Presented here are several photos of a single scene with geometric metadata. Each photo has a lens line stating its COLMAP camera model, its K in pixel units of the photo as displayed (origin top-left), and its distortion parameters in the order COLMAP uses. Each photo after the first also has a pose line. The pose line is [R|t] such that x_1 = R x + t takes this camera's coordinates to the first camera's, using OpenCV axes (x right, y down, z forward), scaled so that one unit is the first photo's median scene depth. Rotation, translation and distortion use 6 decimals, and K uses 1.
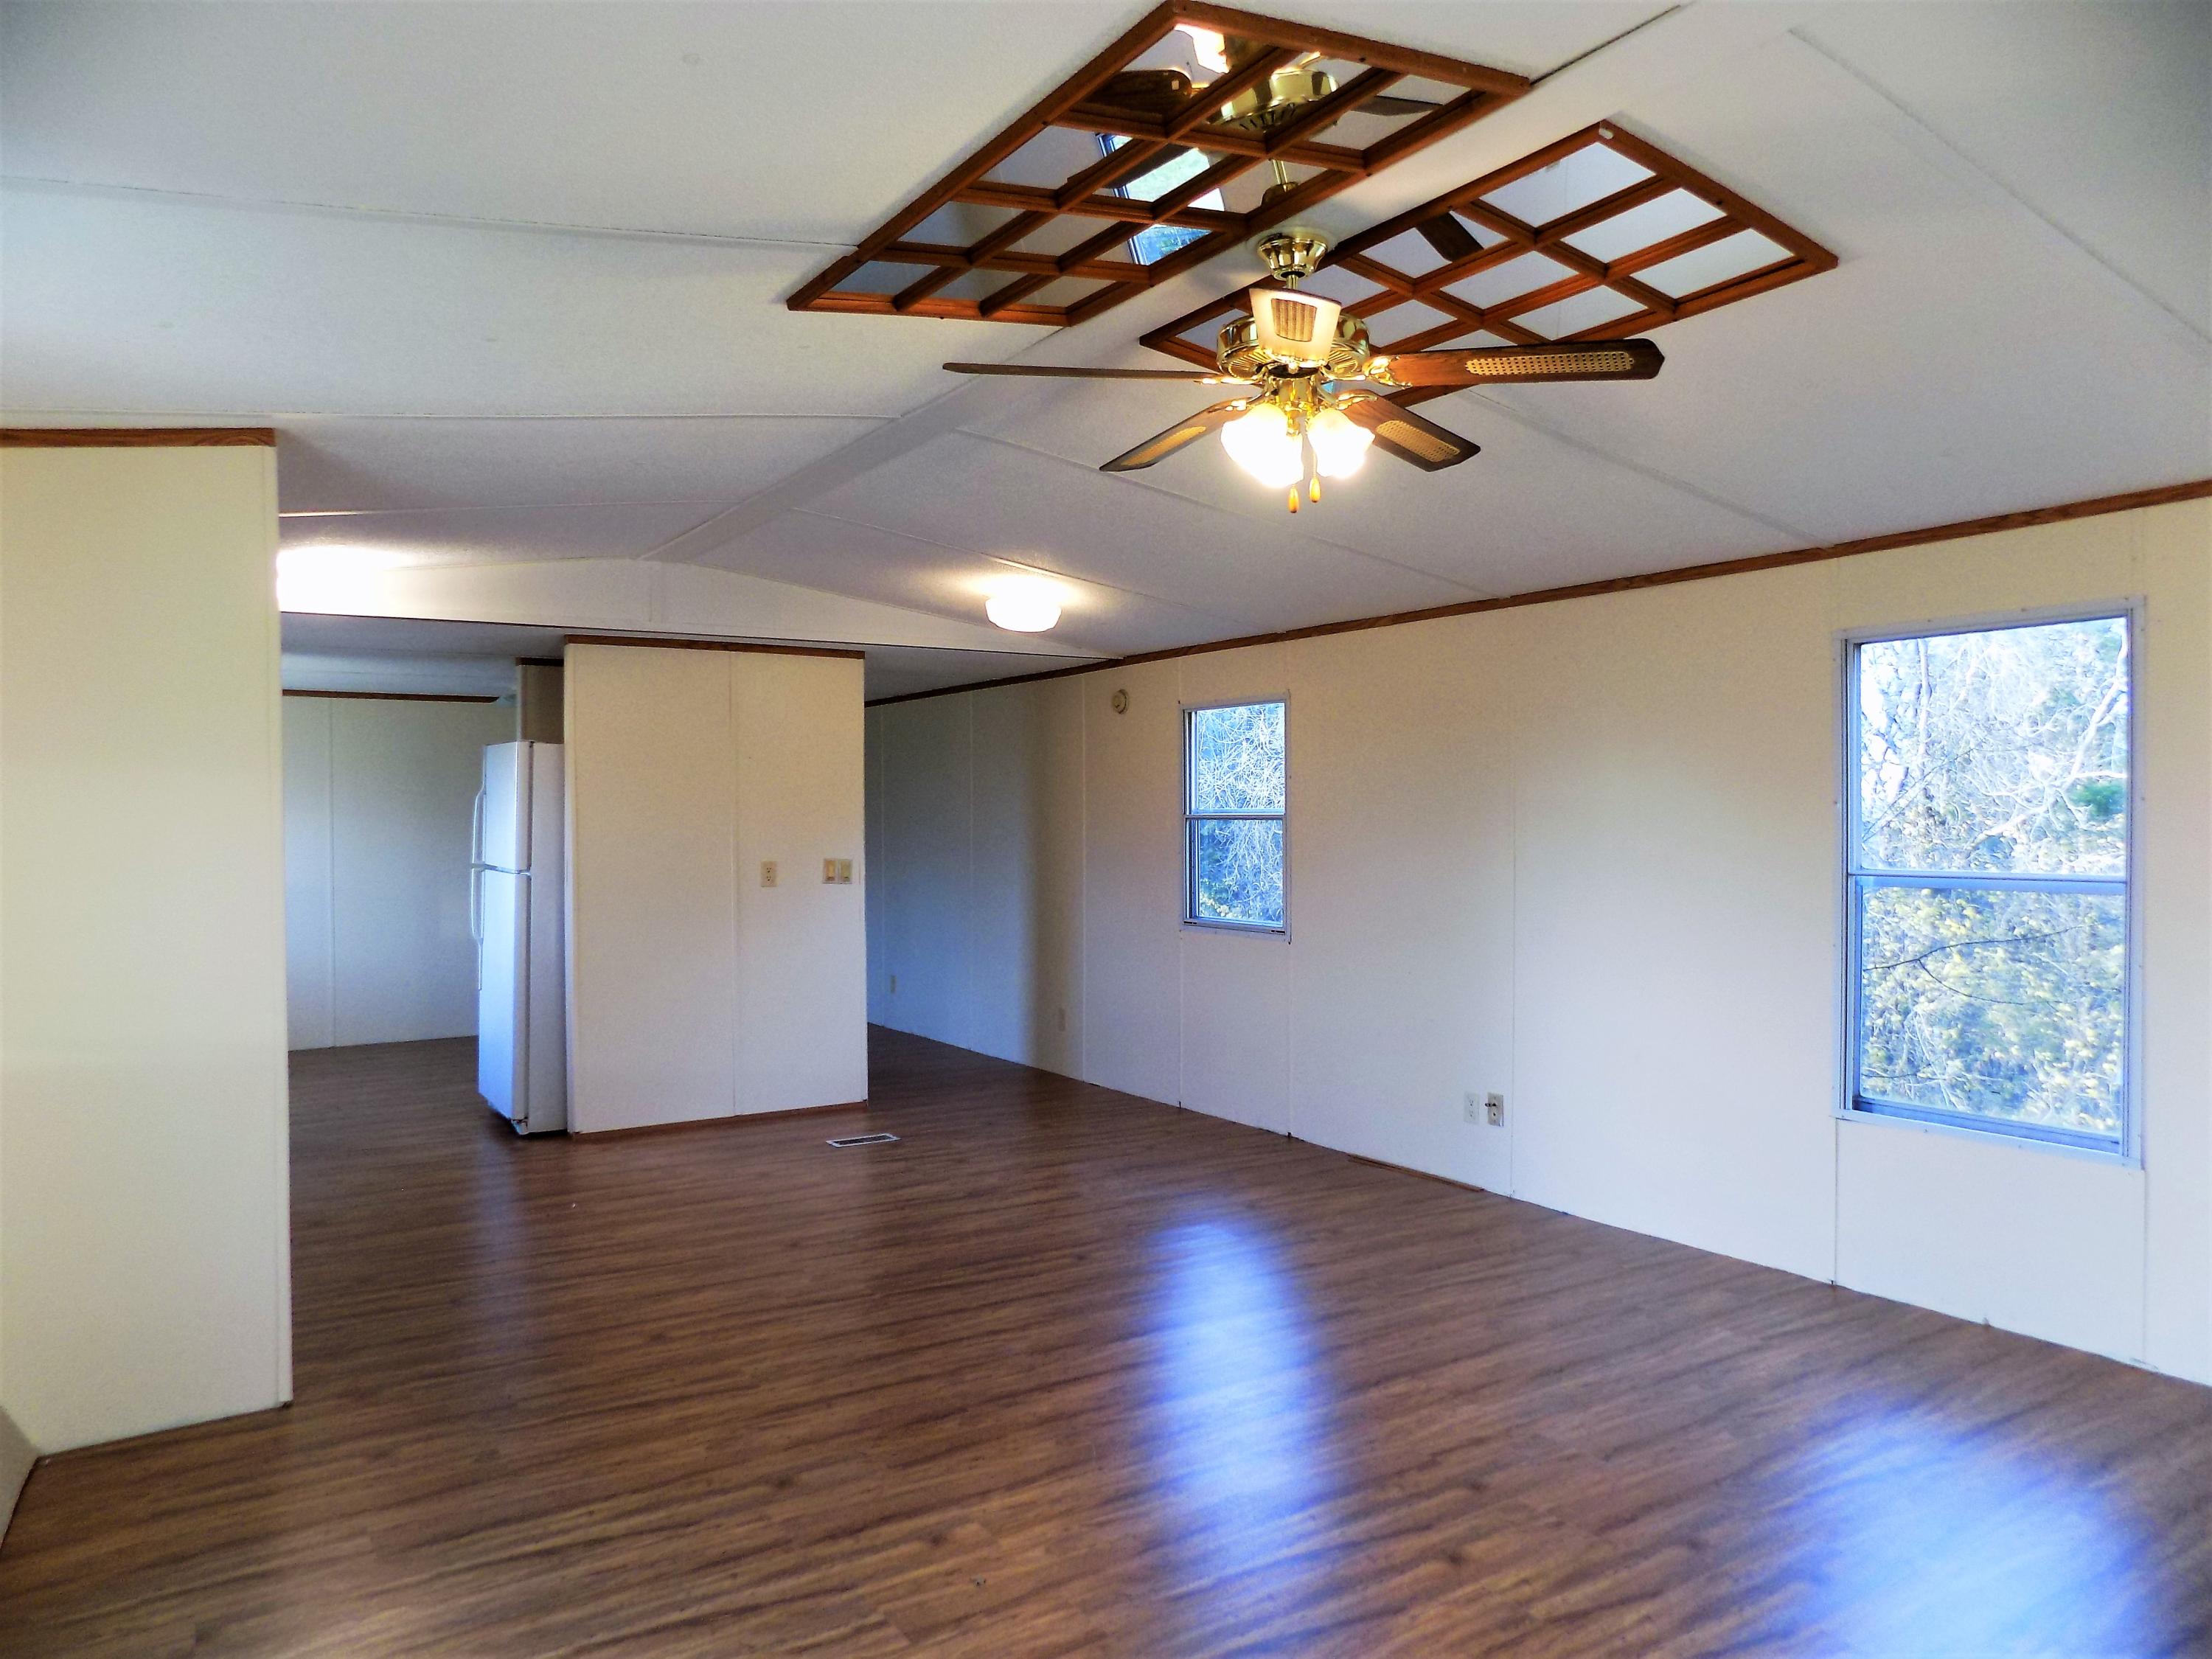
lens RADIAL K [[1496.6, 0, 1101.5], [0, 1496.6, 824.7], [0, 0, 1]] dist [-0.054801, 0.043487]
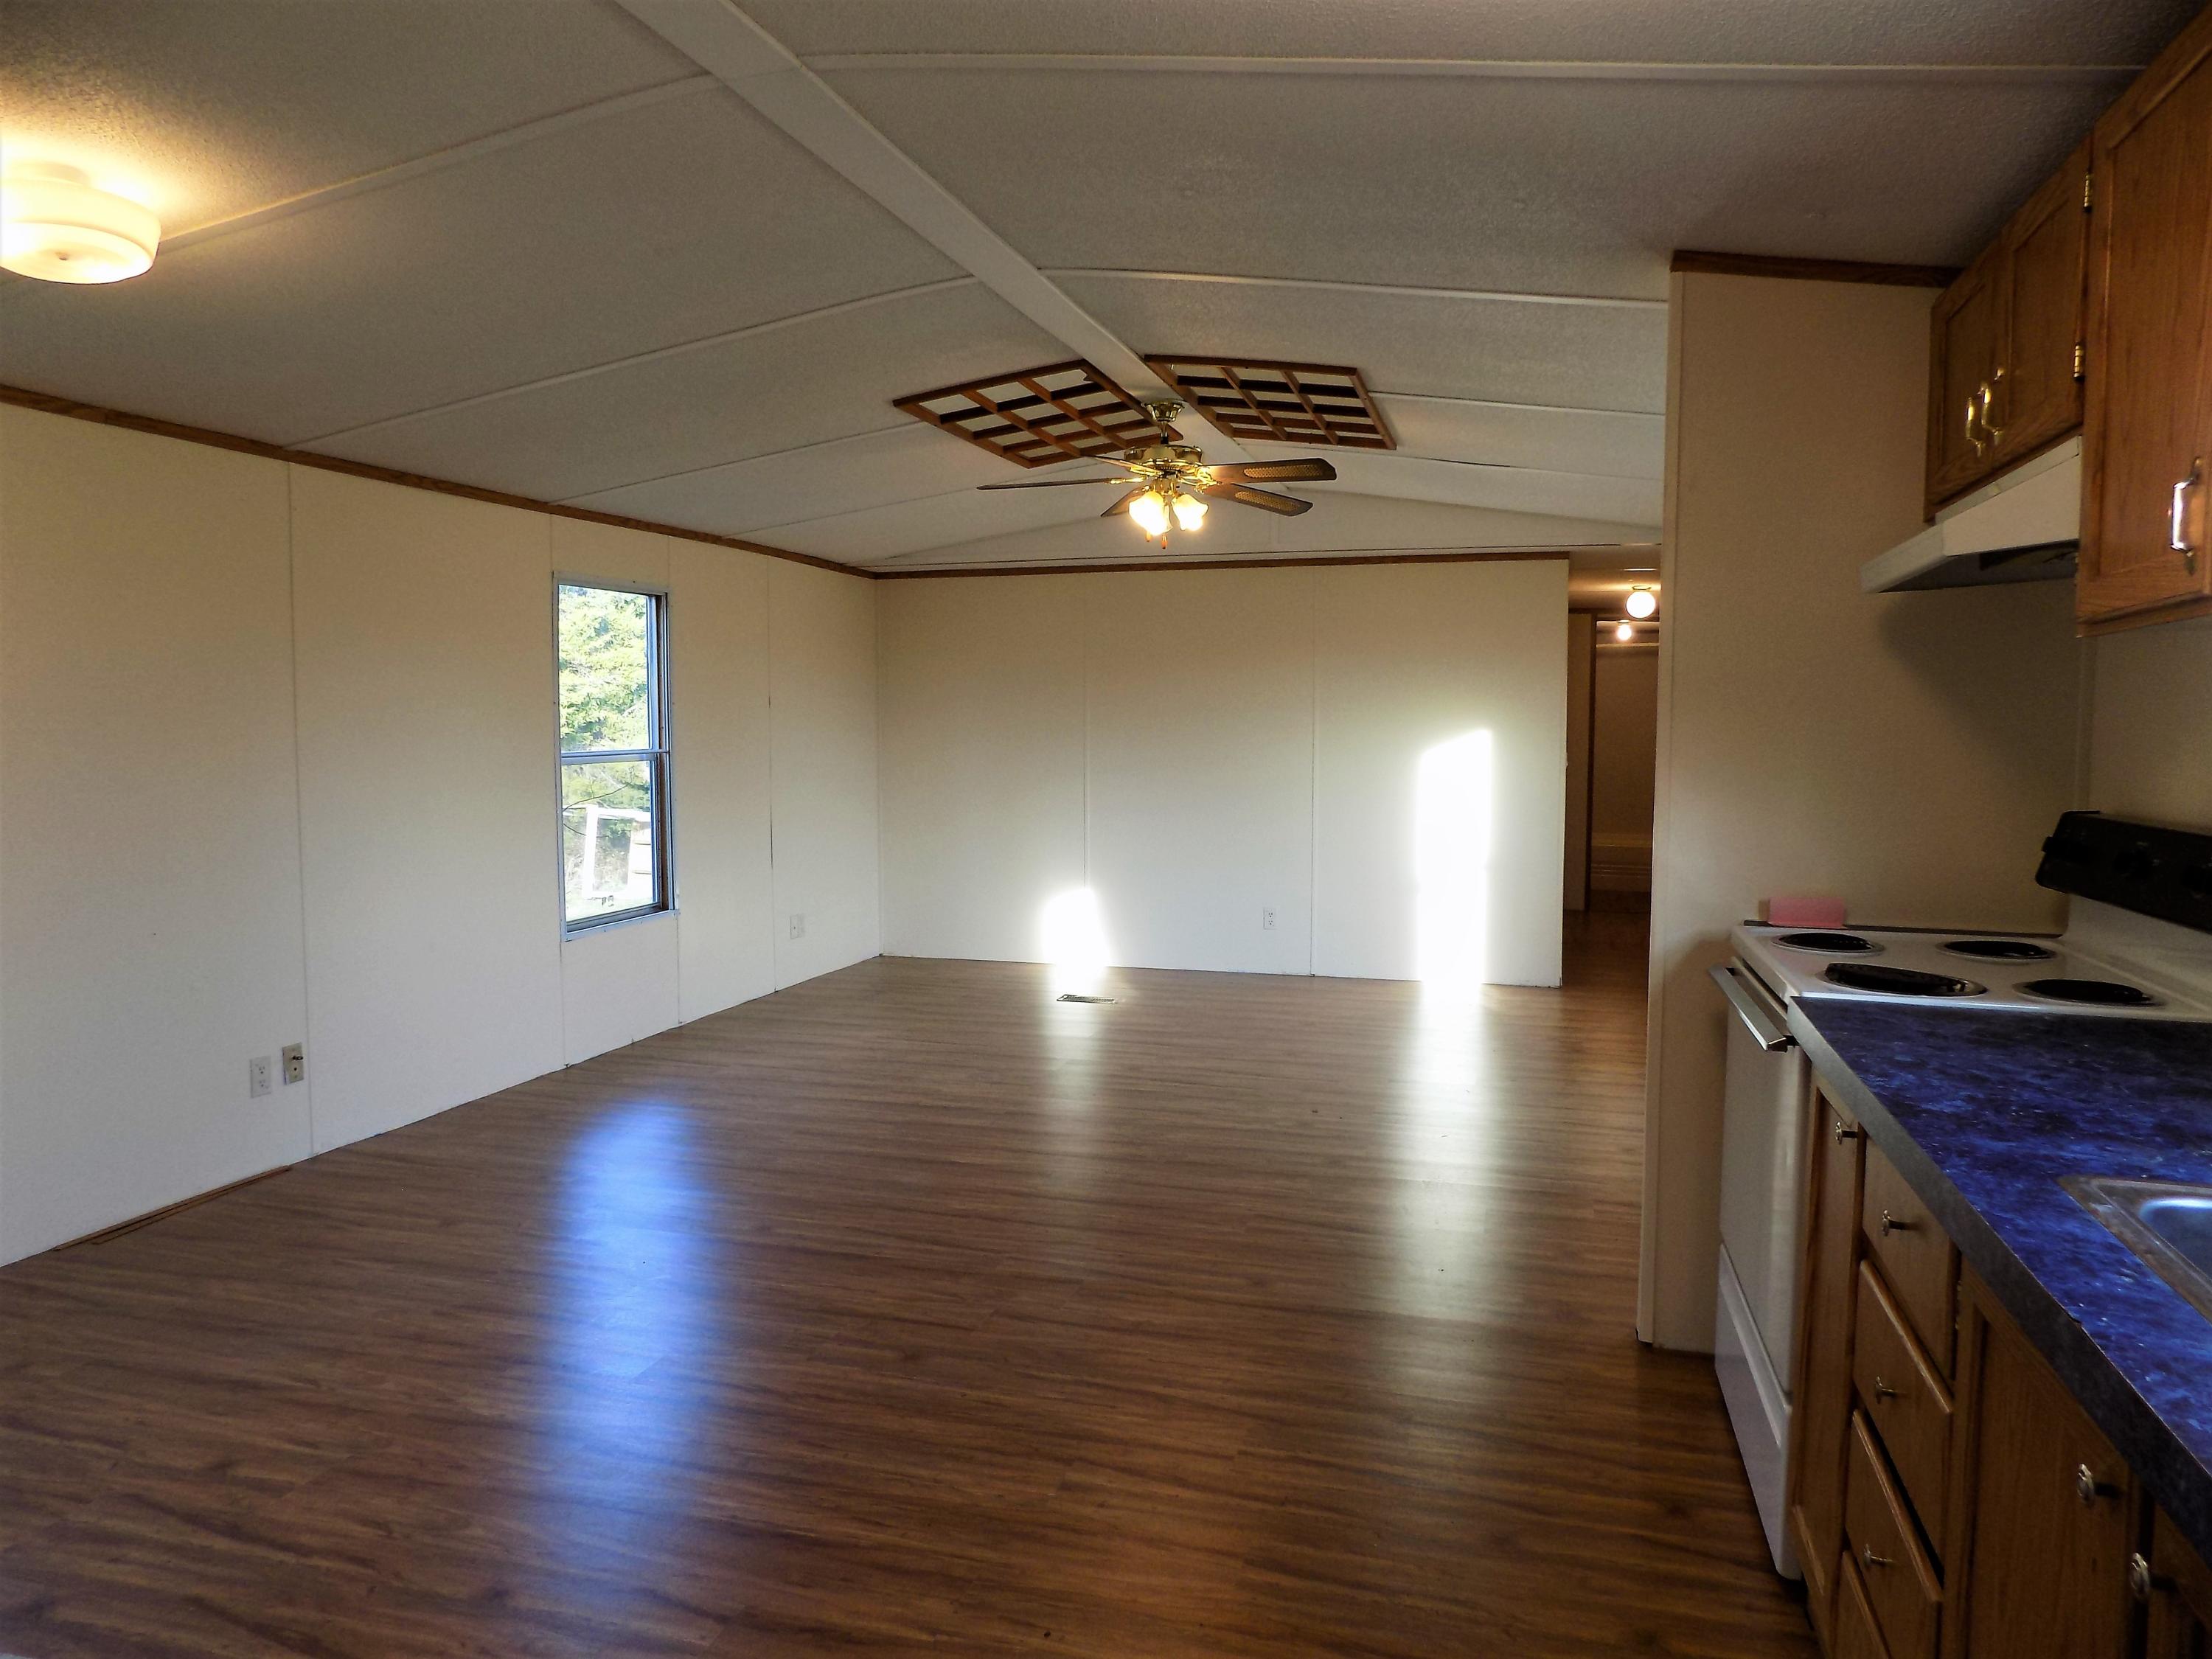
lens RADIAL K [[1496.6, 0, 1102.9], [0, 1496.6, 839.2], [0, 0, 1]] dist [-0.054801, 0.043487]
pose [[-0.643441, -0.056030, 0.763443, -0.976989], [0.010731, 0.996559, 0.082183, 0.002977], [-0.765421, 0.061073, -0.640626, 1.749214]]
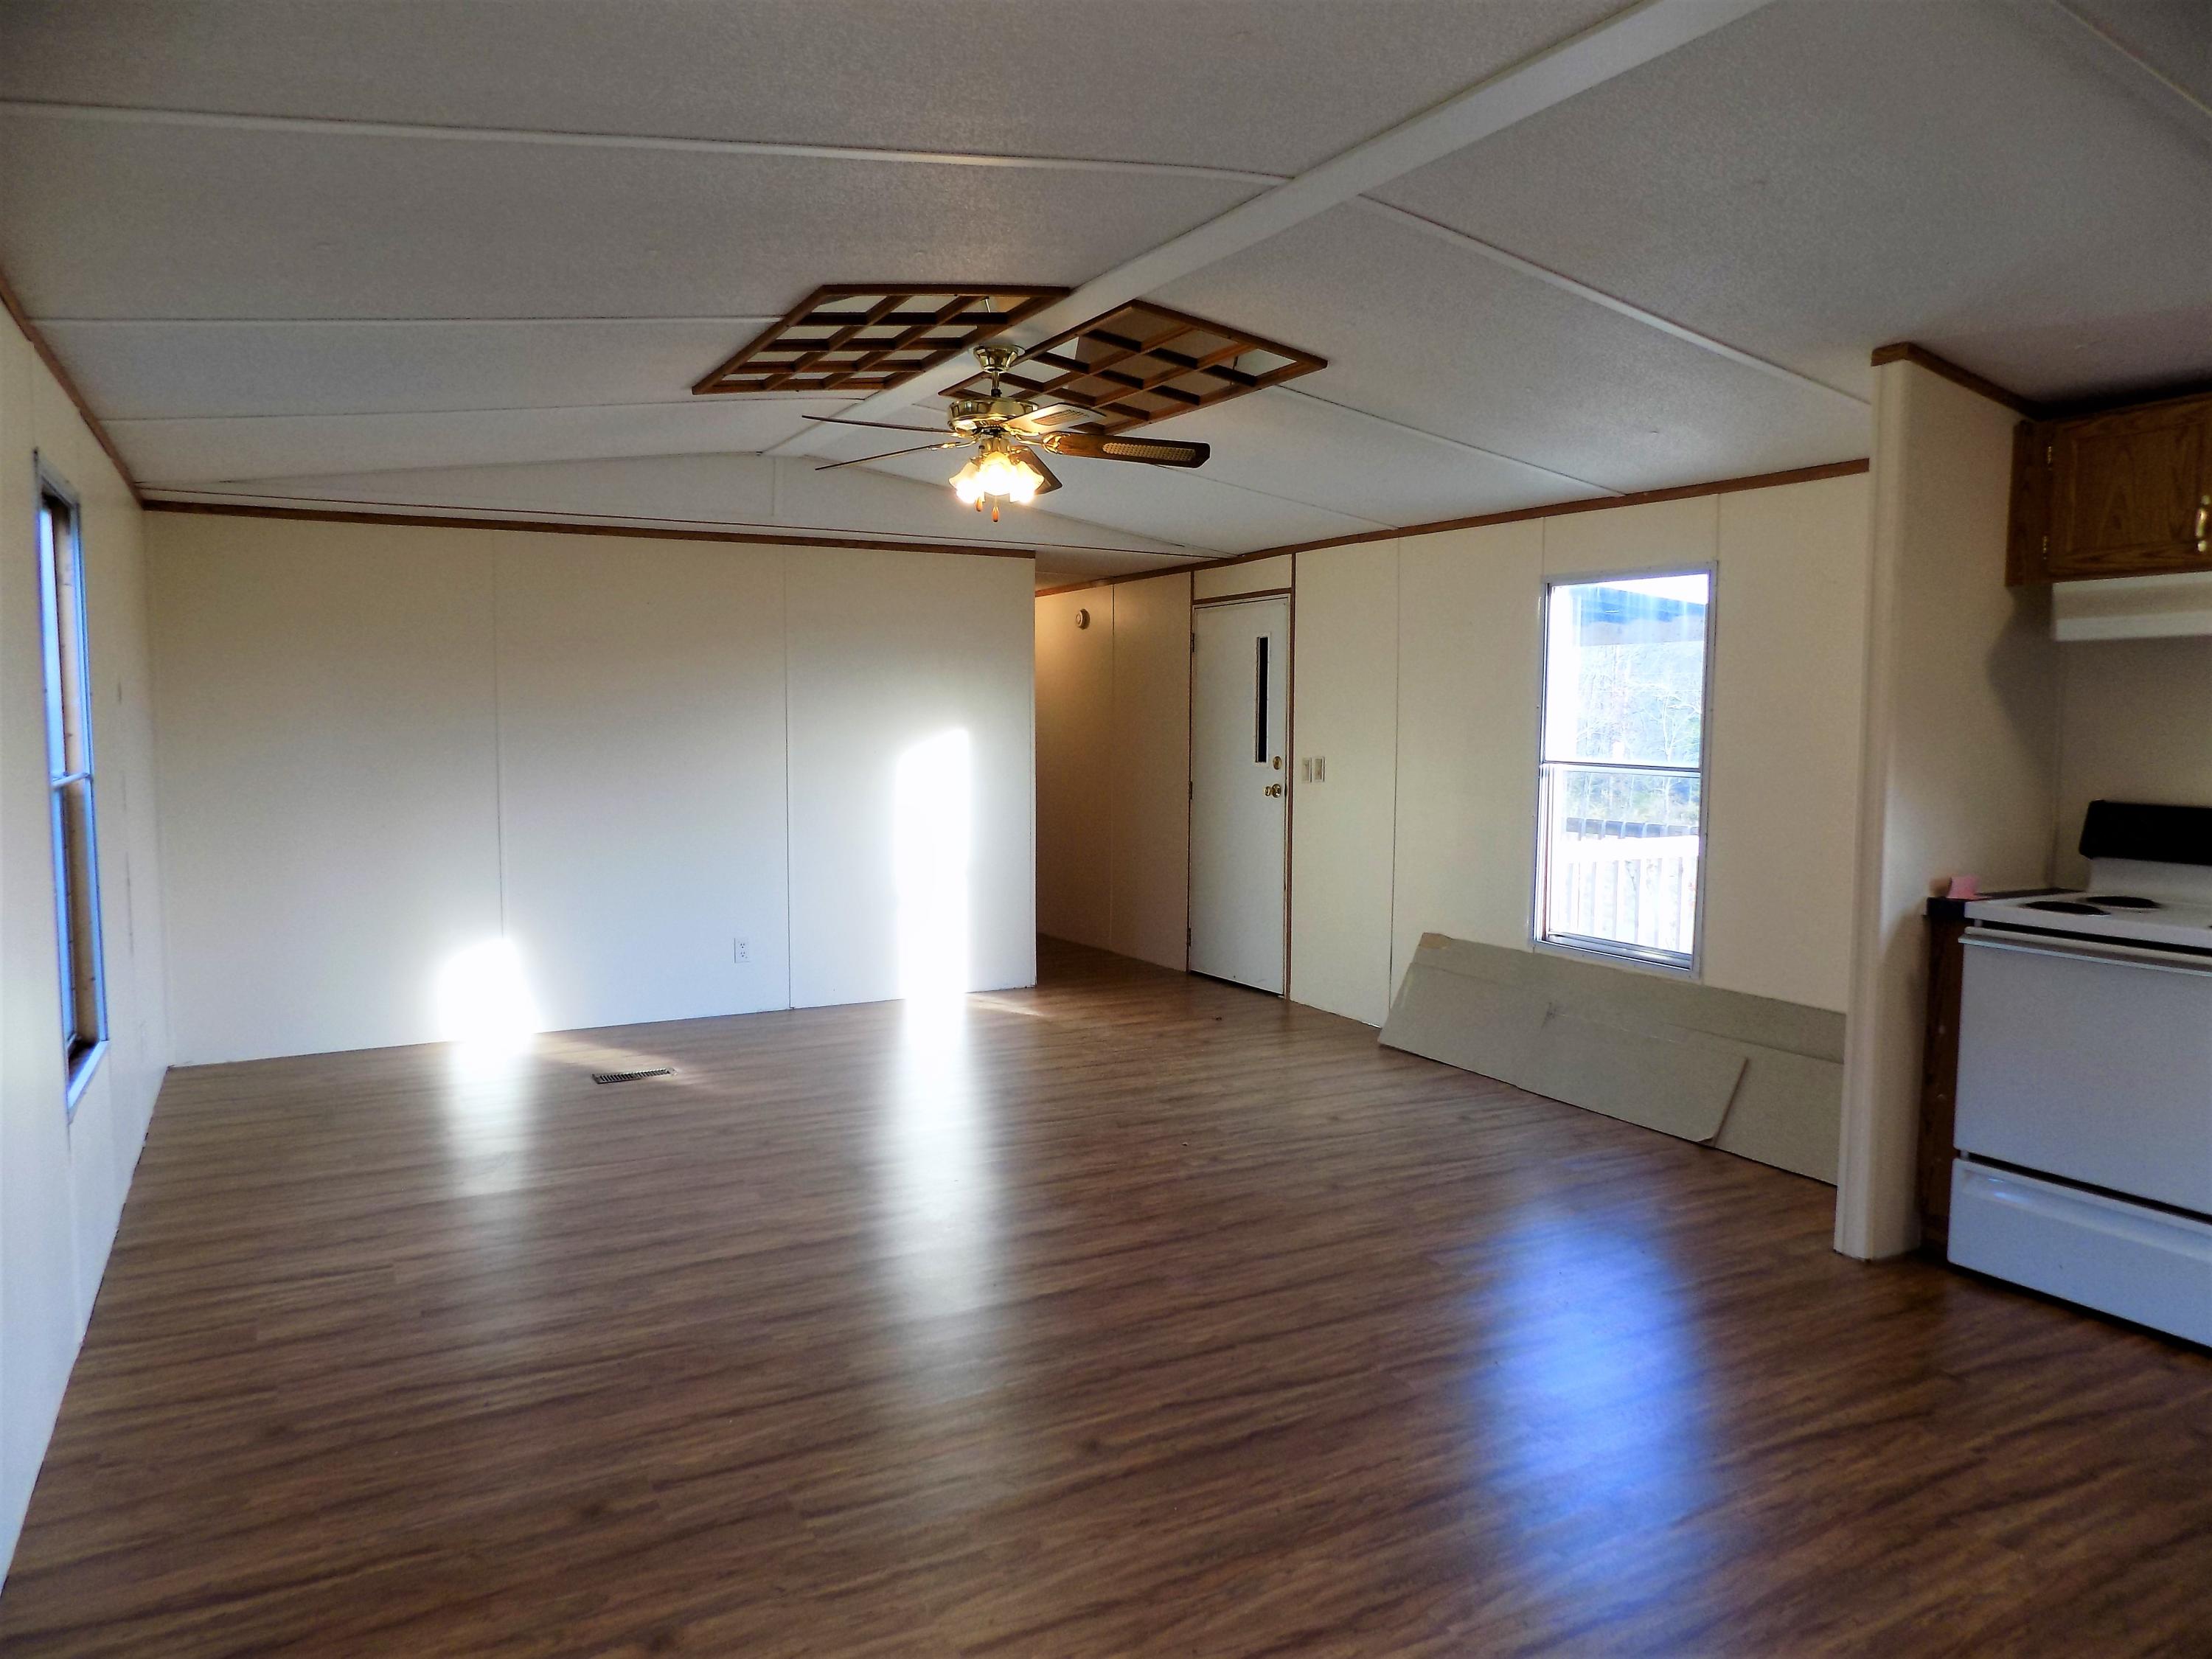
lens RADIAL K [[1496.6, 0, 1100.2], [0, 1496.6, 826.0], [0, 0, 1]] dist [-0.054801, 0.043487]
pose [[-0.997848, -0.007897, 0.065097, -0.068197], [-0.002514, 0.996599, 0.082364, -0.011692], [-0.065526, 0.082023, -0.994474, 1.997016]]
